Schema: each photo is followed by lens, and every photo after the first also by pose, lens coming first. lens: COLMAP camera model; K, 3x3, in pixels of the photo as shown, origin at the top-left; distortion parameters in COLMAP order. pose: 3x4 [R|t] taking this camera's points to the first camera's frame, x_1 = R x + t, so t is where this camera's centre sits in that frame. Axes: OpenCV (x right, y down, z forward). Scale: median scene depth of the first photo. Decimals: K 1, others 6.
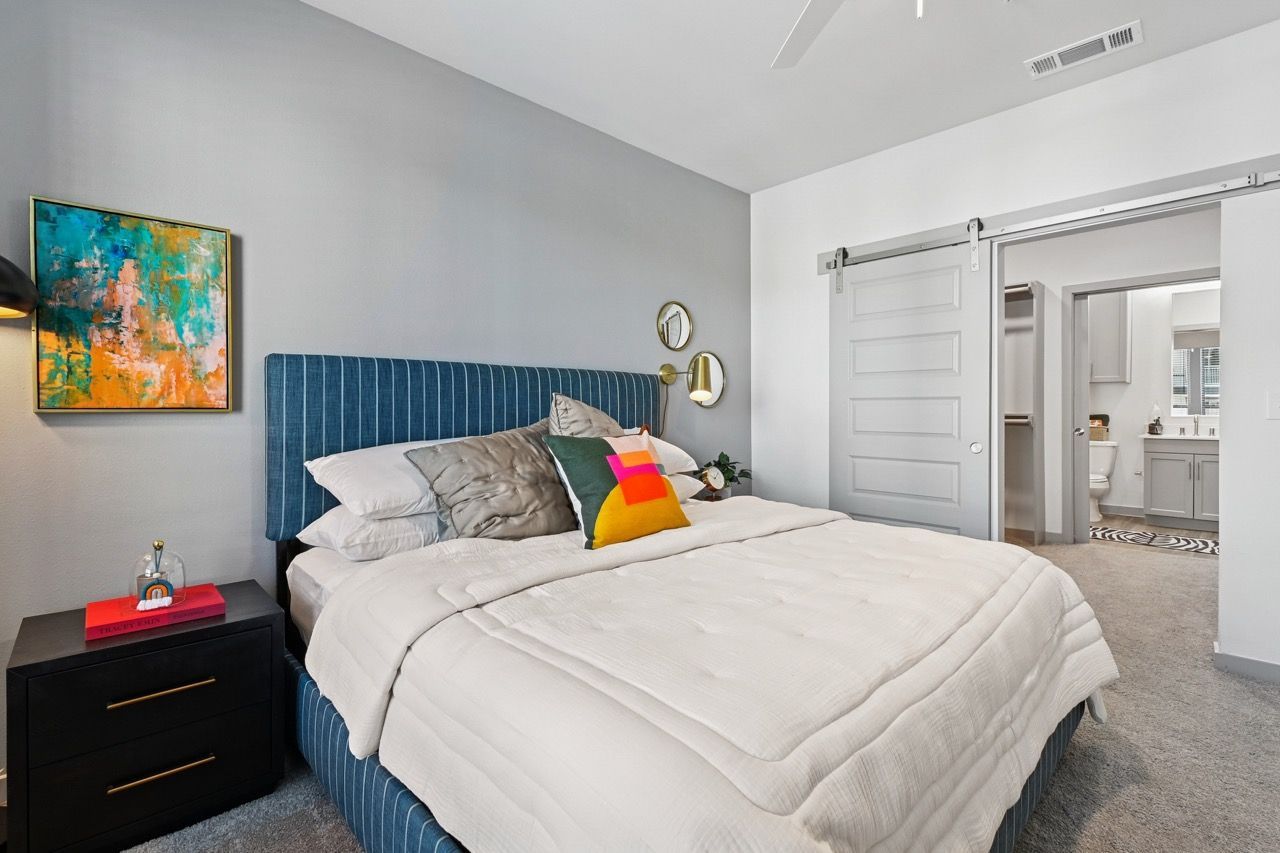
lens RADIAL K [[578.1, 0, 640.0], [0, 578.1, 419.4], [0, 0, 1]] dist [0.005262, -0.002074]
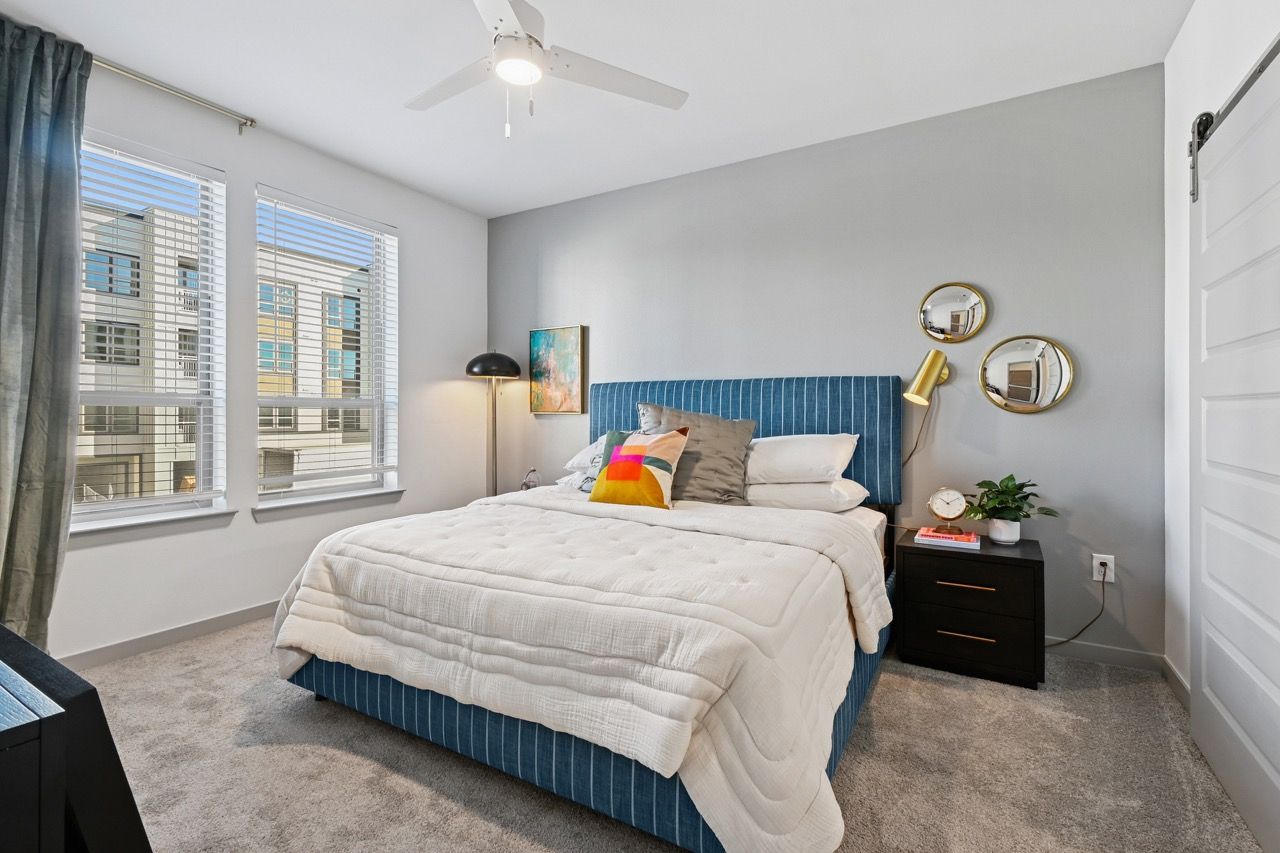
lens RADIAL K [[578.1, 0, 638.1], [0, 578.1, 417.1], [0, 0, 1]] dist [0.005262, -0.002074]
pose [[0.269796, 0.010026, -0.962865, 1.363100], [-0.022550, 0.999737, 0.004091, -0.015617], [0.962653, 0.020608, 0.269951, 0.677922]]
